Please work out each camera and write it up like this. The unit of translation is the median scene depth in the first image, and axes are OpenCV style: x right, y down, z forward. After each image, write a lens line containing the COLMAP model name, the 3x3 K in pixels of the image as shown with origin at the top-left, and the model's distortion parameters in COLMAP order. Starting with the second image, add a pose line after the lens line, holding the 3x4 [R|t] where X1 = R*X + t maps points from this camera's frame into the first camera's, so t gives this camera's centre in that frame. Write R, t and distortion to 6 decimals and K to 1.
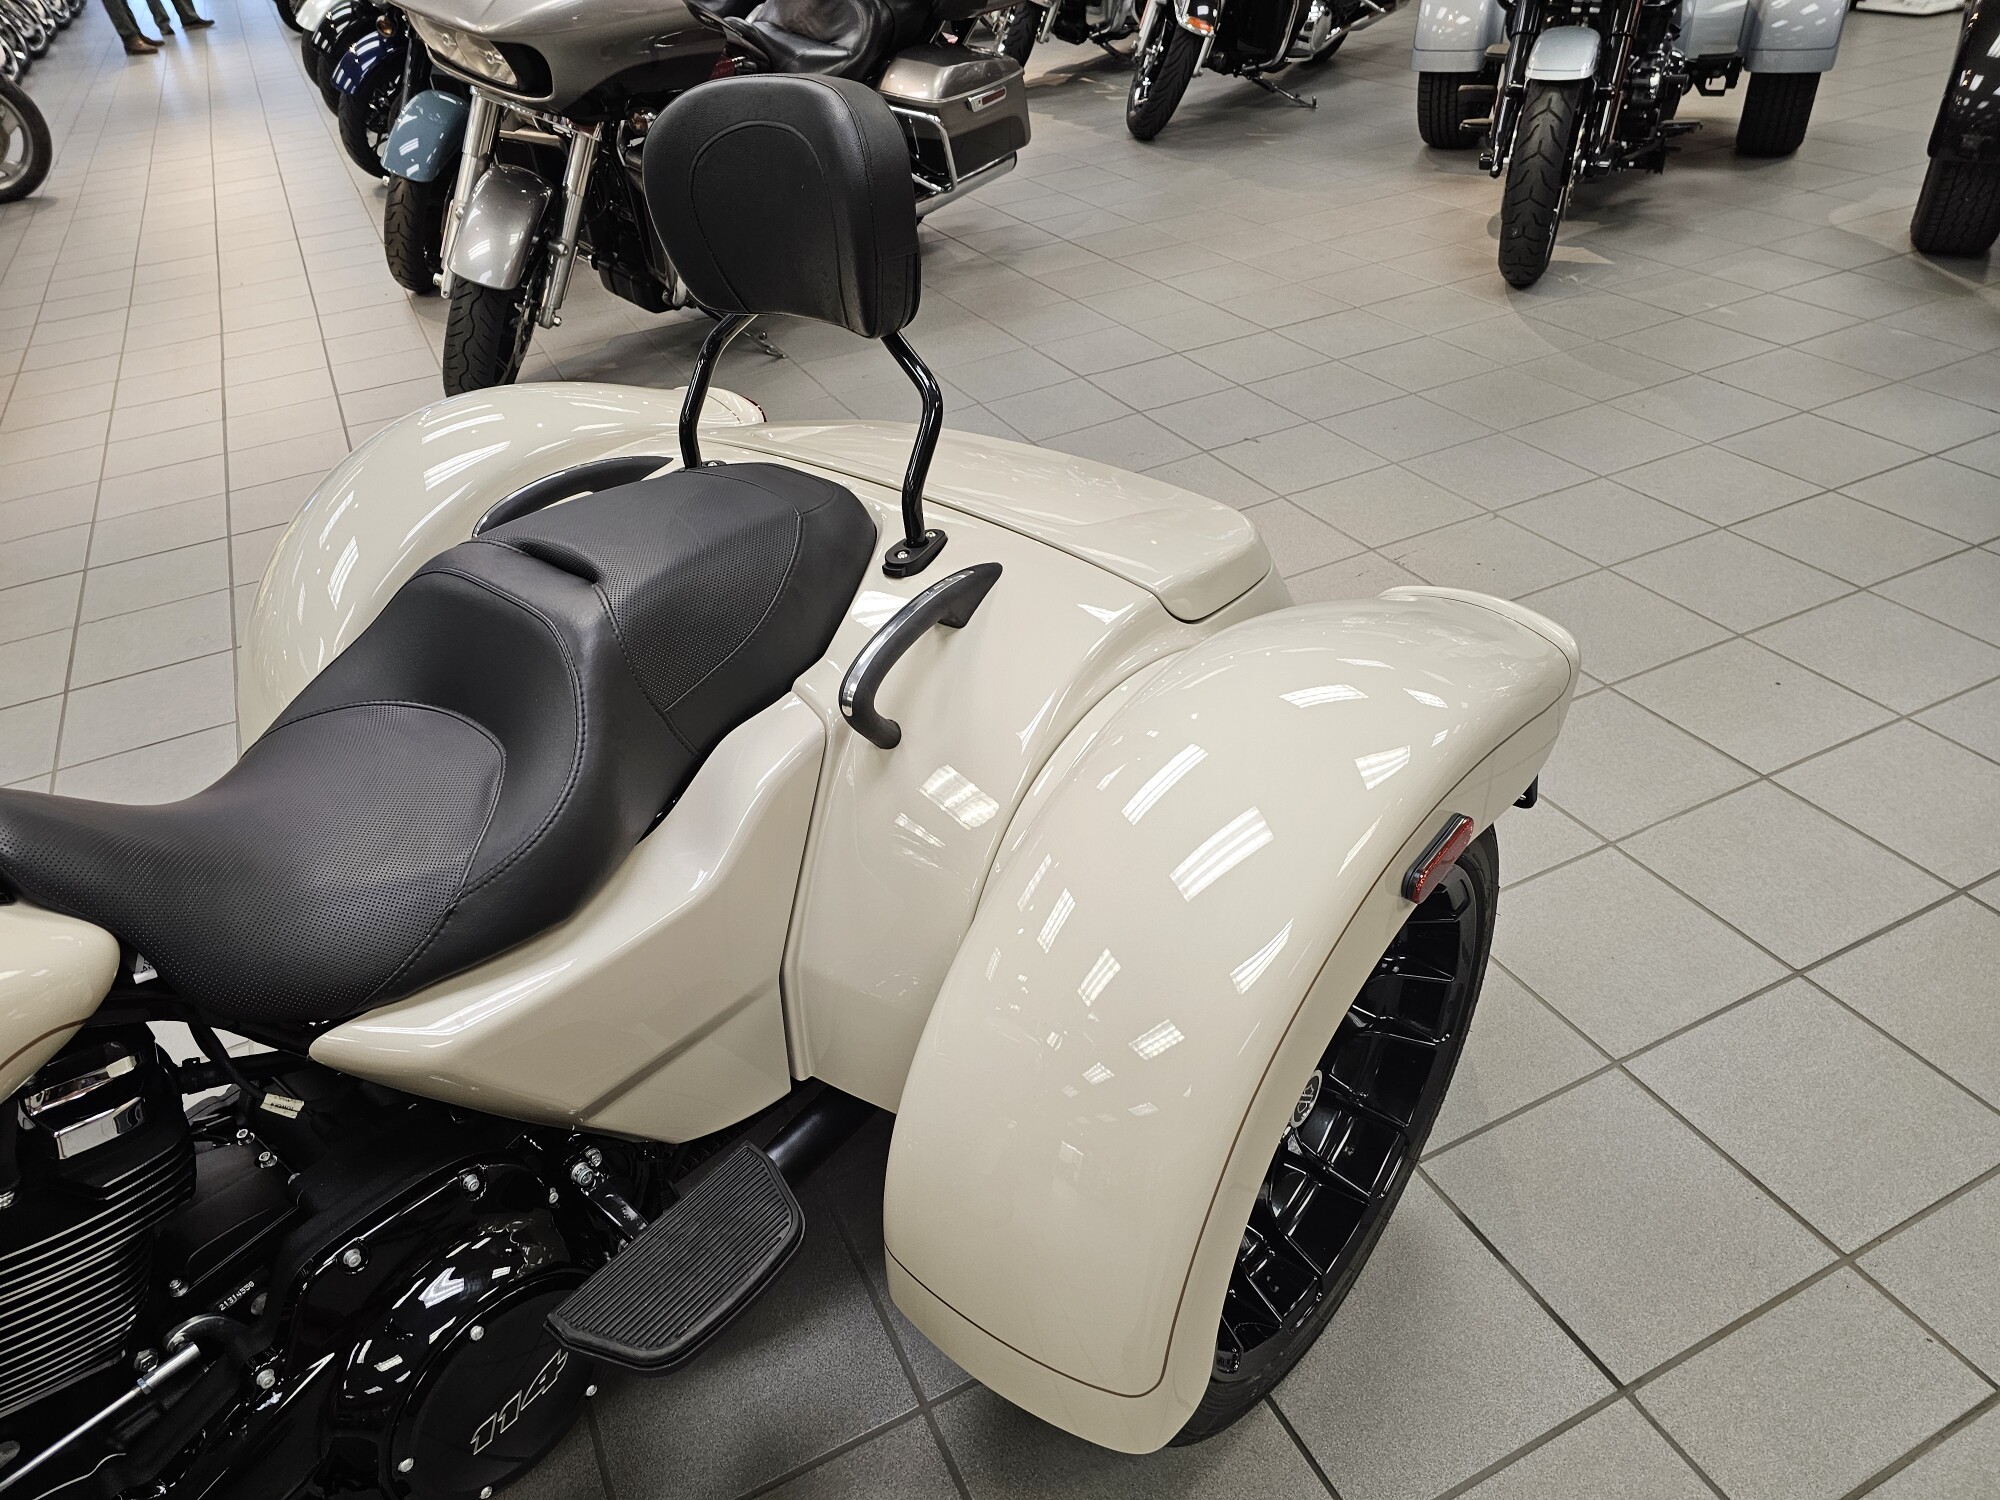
lens RADIAL K [[1328.3, 0, 993.2], [0, 1328.3, 786.4], [0, 0, 1]] dist [0.032501, -0.032590]
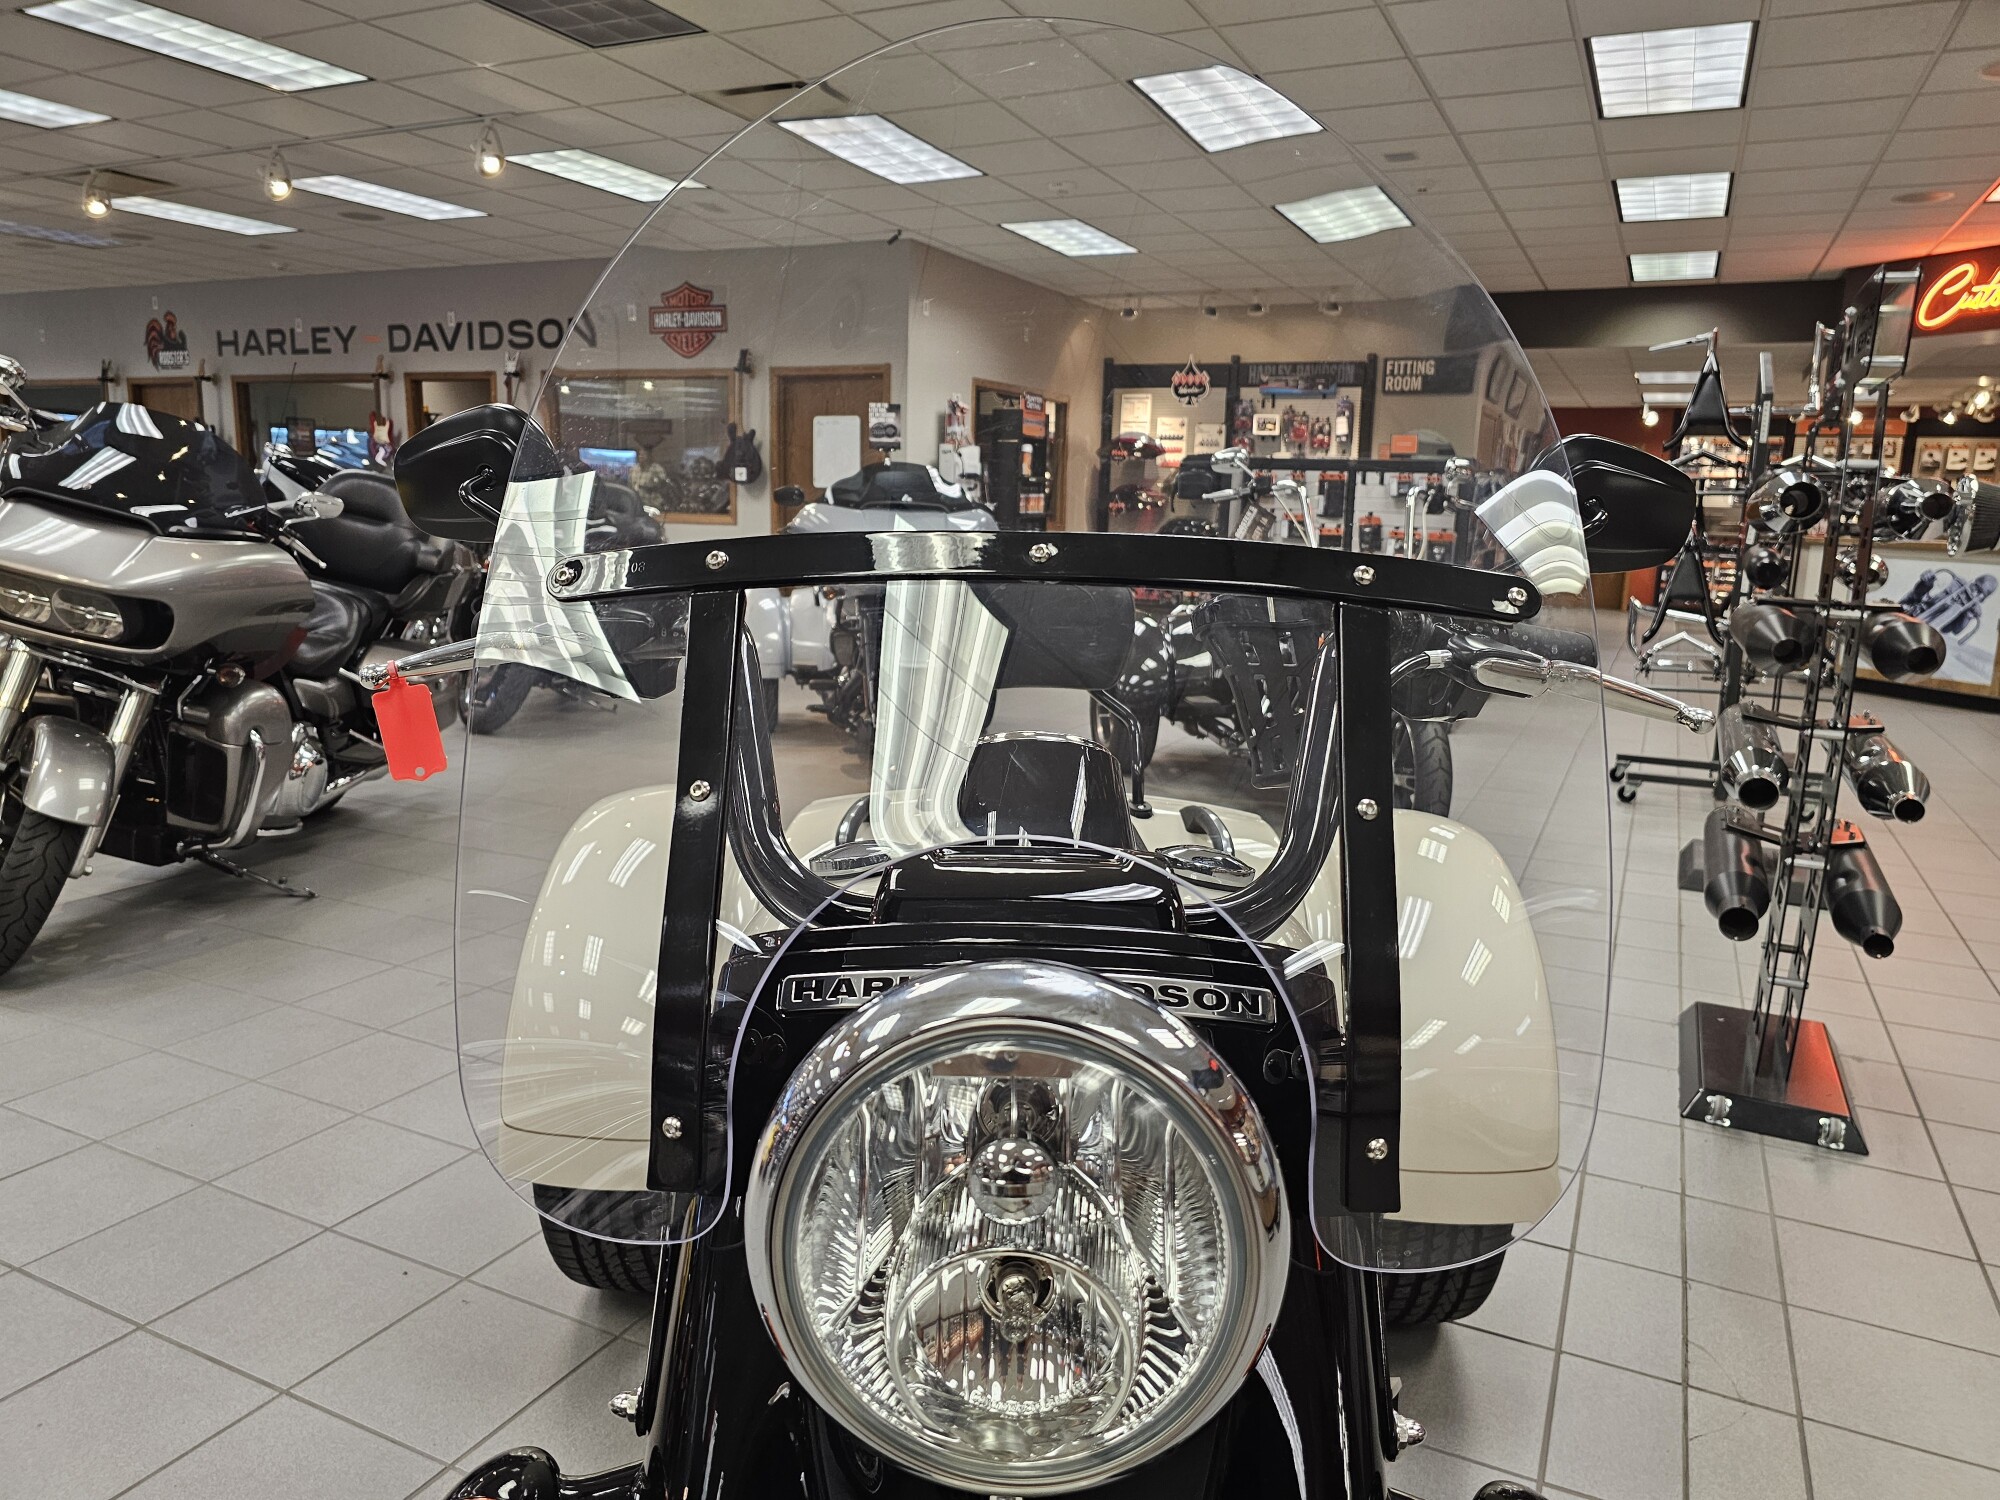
lens RADIAL K [[1346.2, 0, 1005.0], [0, 1346.2, 750.7], [0, 0, 1]] dist [0.062539, -0.066825]
pose [[0.777701, -0.014289, 0.628472, -0.376414], [0.302025, 0.885291, -0.353612, 0.093163], [-0.551328, 0.464819, 0.692807, -0.035990]]
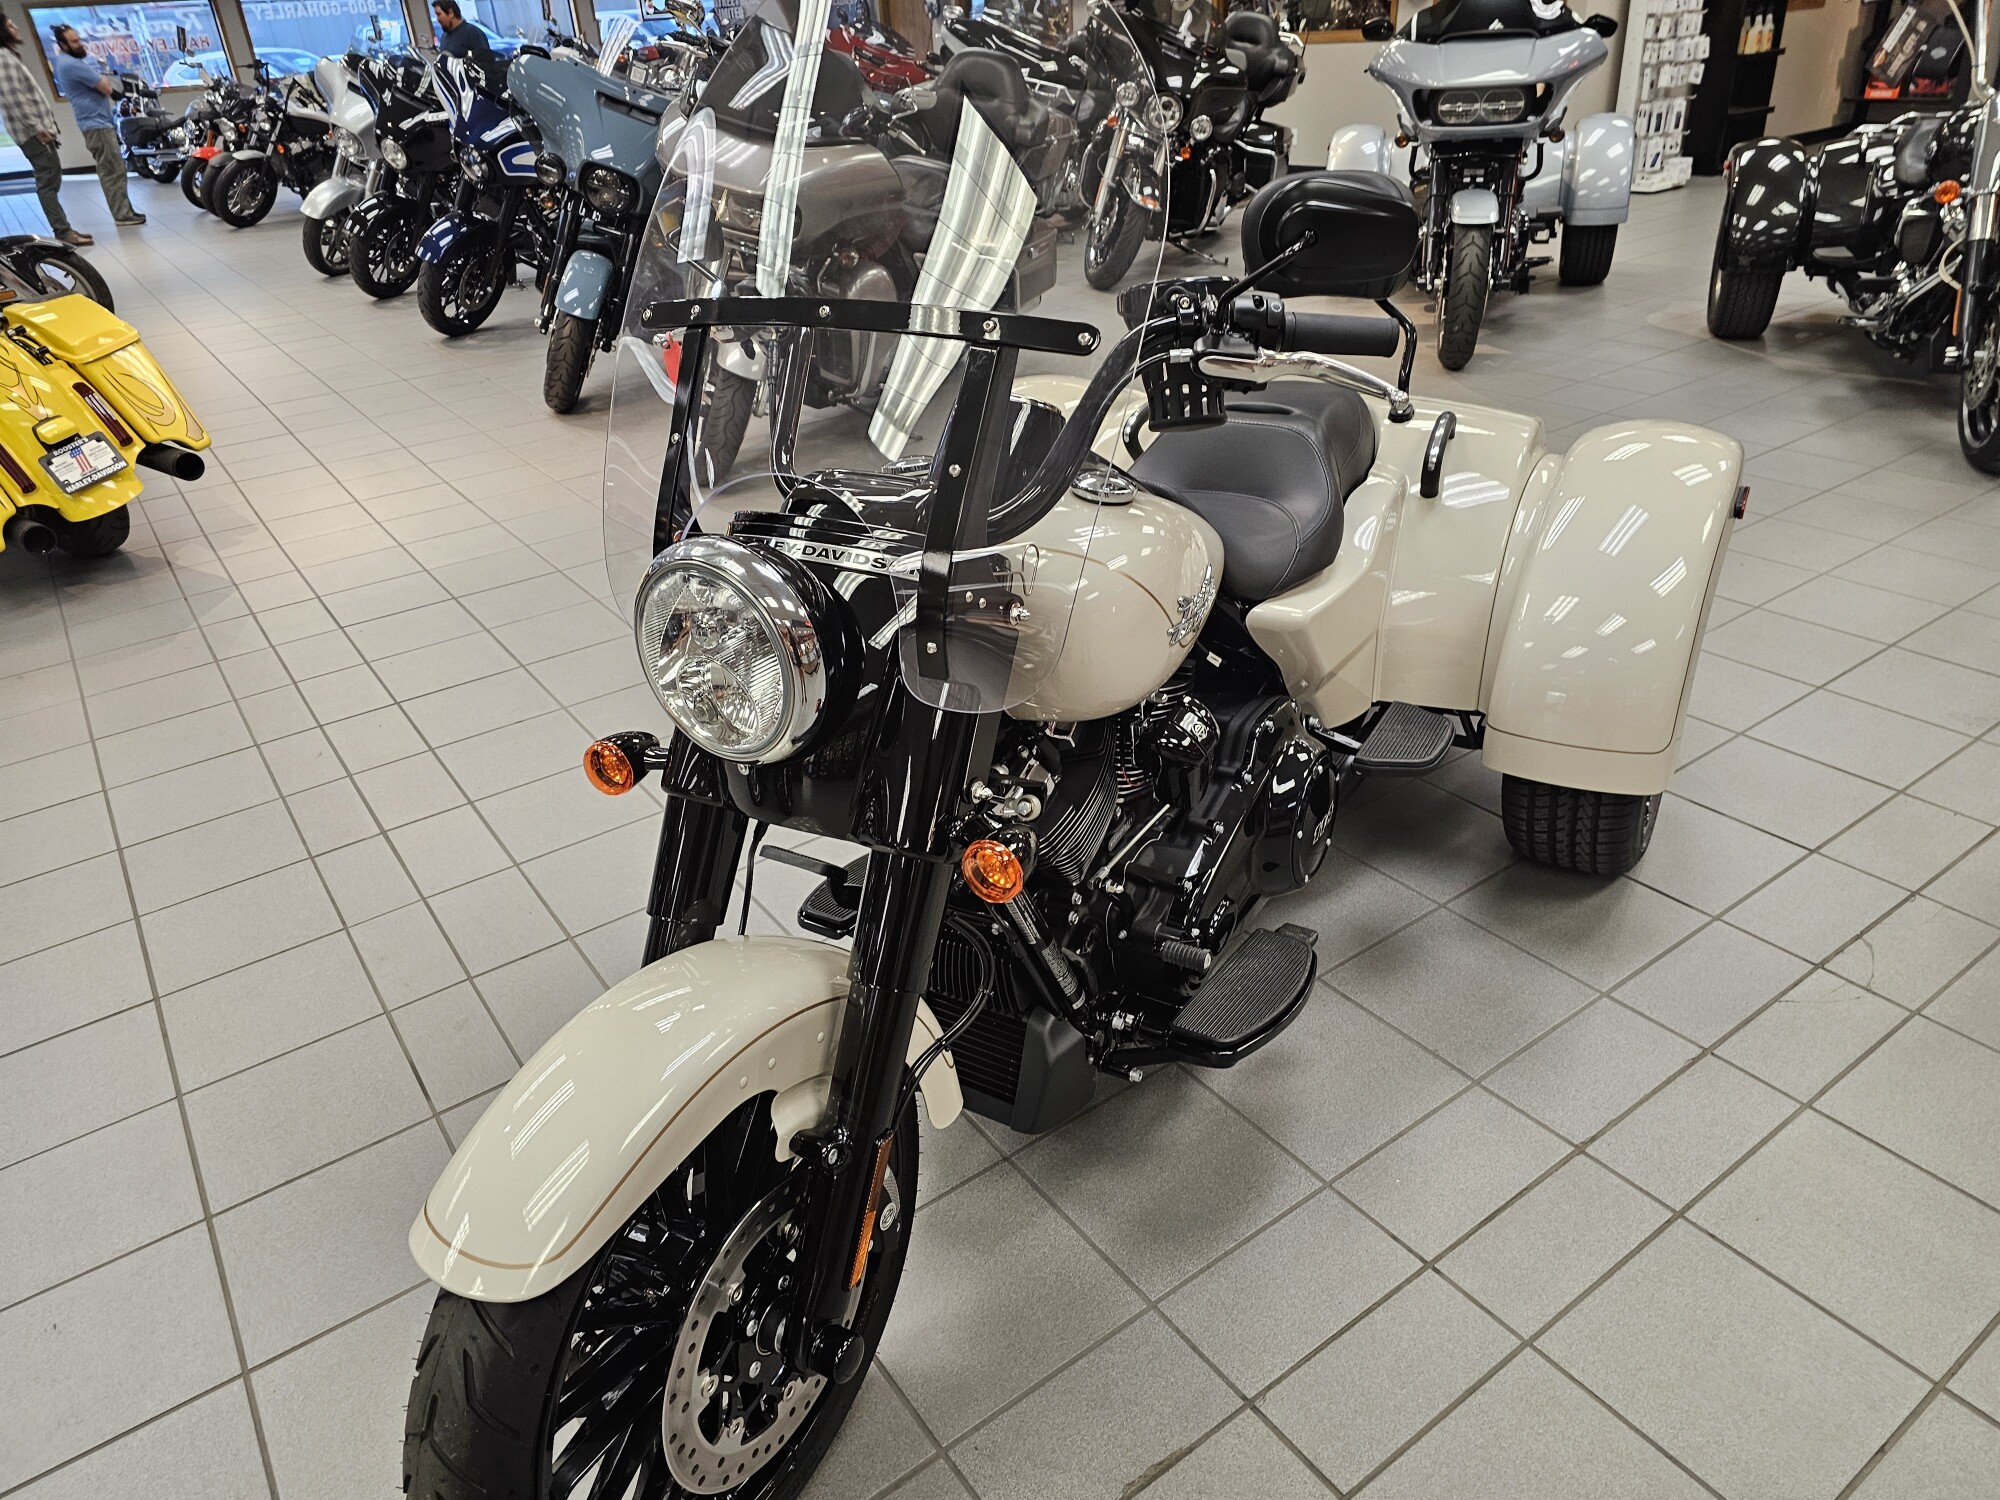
lens RADIAL K [[1340.9, 0, 995.9], [0, 1340.9, 750.4], [0, 0, 1]] dist [0.030515, -0.029813]
pose [[0.986528, -0.067532, 0.149001, -0.284855], [0.088840, 0.985968, -0.141330, 0.154763], [-0.137366, 0.152663, 0.978685, -0.211279]]
